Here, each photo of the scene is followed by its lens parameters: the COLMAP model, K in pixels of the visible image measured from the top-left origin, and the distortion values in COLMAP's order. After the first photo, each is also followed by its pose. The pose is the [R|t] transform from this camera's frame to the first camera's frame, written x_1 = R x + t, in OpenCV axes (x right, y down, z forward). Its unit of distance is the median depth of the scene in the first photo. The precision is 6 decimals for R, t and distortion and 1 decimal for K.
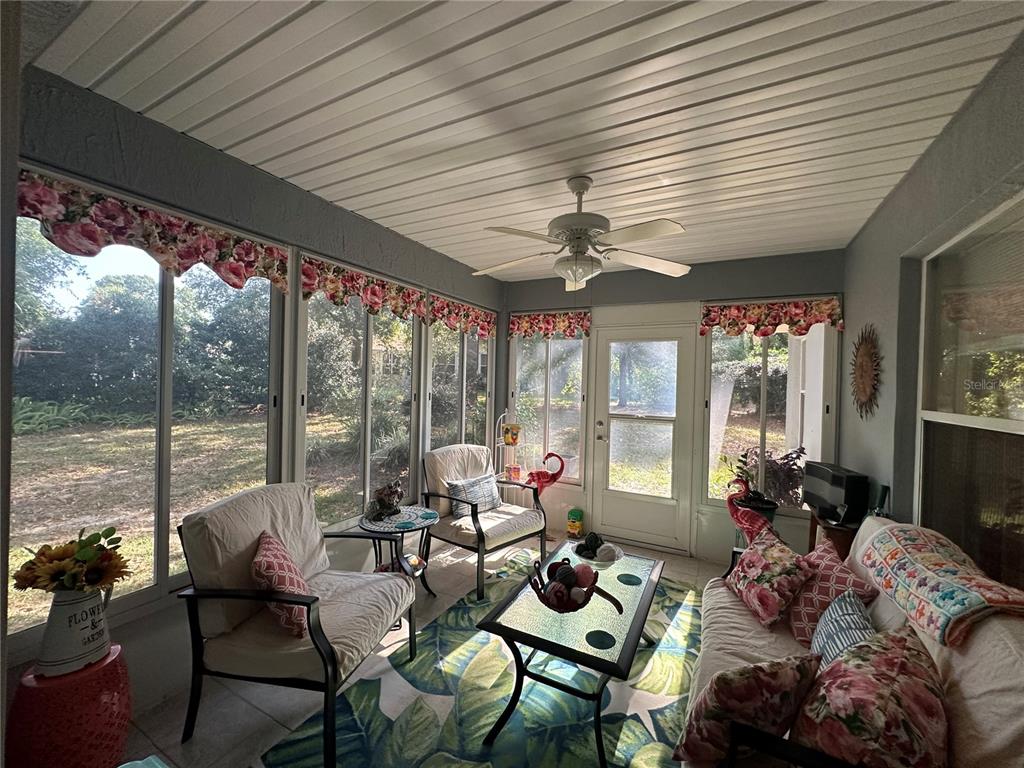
lens RADIAL K [[409.5, 0, 513.0], [0, 409.5, 384.6], [0, 0, 1]] dist [-0.004749, 0.000514]
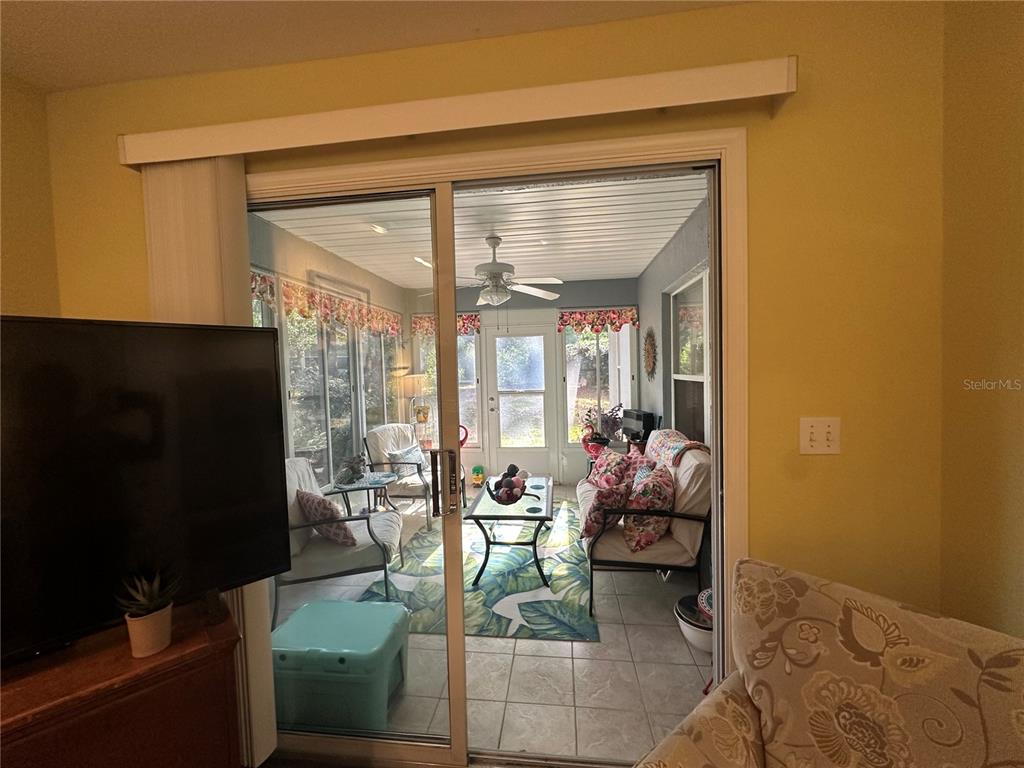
lens RADIAL K [[409.5, 0, 515.2], [0, 409.5, 383.7], [0, 0, 1]] dist [-0.004749, 0.000514]
pose [[0.929694, -0.066971, 0.362194, -0.272531], [0.055230, 0.997561, 0.042685, -0.010850], [-0.364170, -0.019680, 0.931125, -0.366649]]
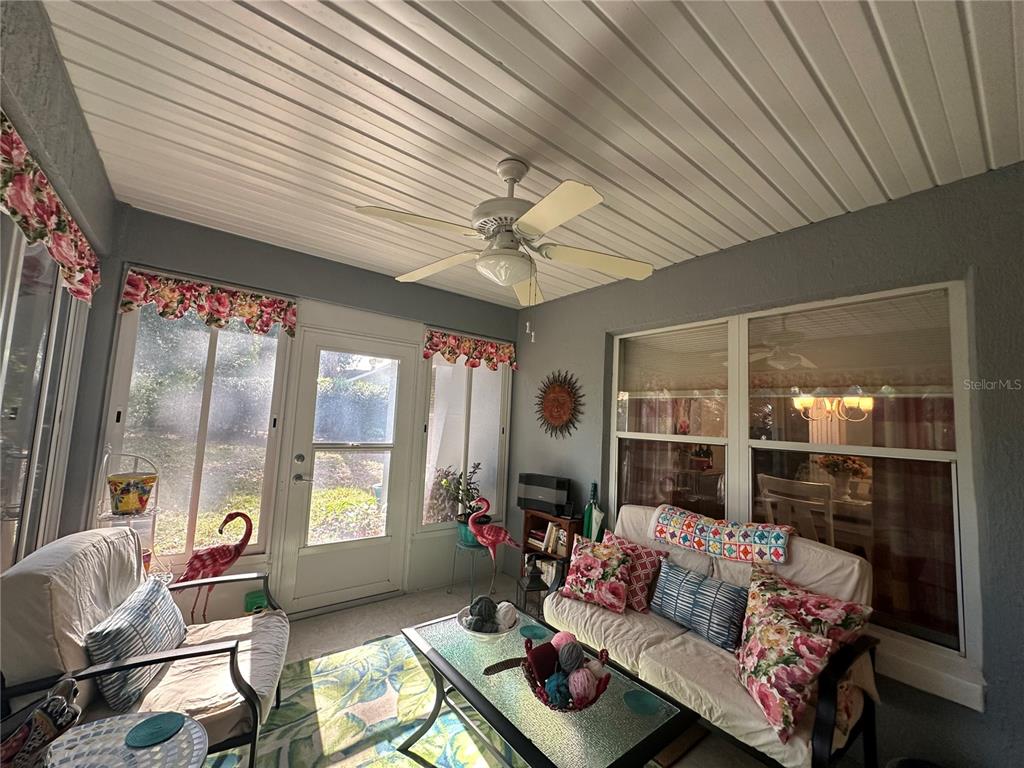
lens RADIAL K [[409.5, 0, 512.2], [0, 409.5, 384.6], [0, 0, 1]] dist [-0.004749, 0.000514]
pose [[0.408556, 0.073810, 0.909744, -0.430068], [-0.033838, 0.997265, -0.065714, 0.000119], [-0.912106, -0.003936, 0.409936, 0.502431]]
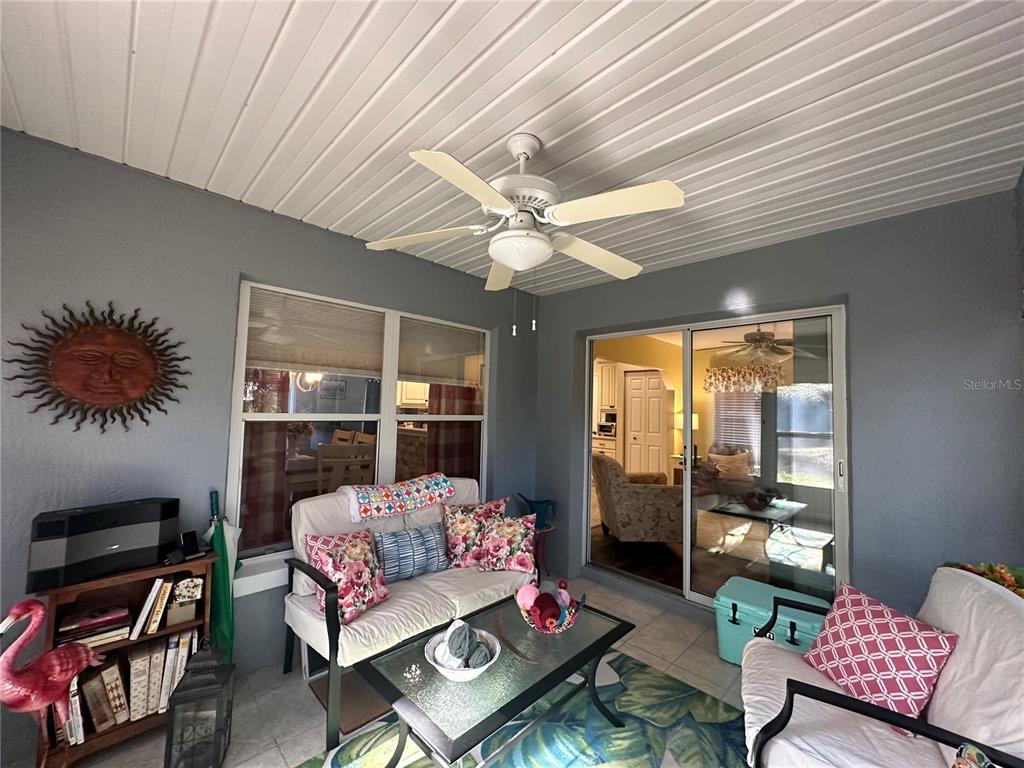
lens RADIAL K [[409.5, 0, 513.7], [0, 409.5, 386.3], [0, 0, 1]] dist [-0.004749, 0.000514]
pose [[-0.953388, -0.035365, 0.299667, -0.049994], [-0.050490, 0.997804, -0.042879, -0.000969], [-0.297492, -0.056011, -0.953080, 1.309428]]
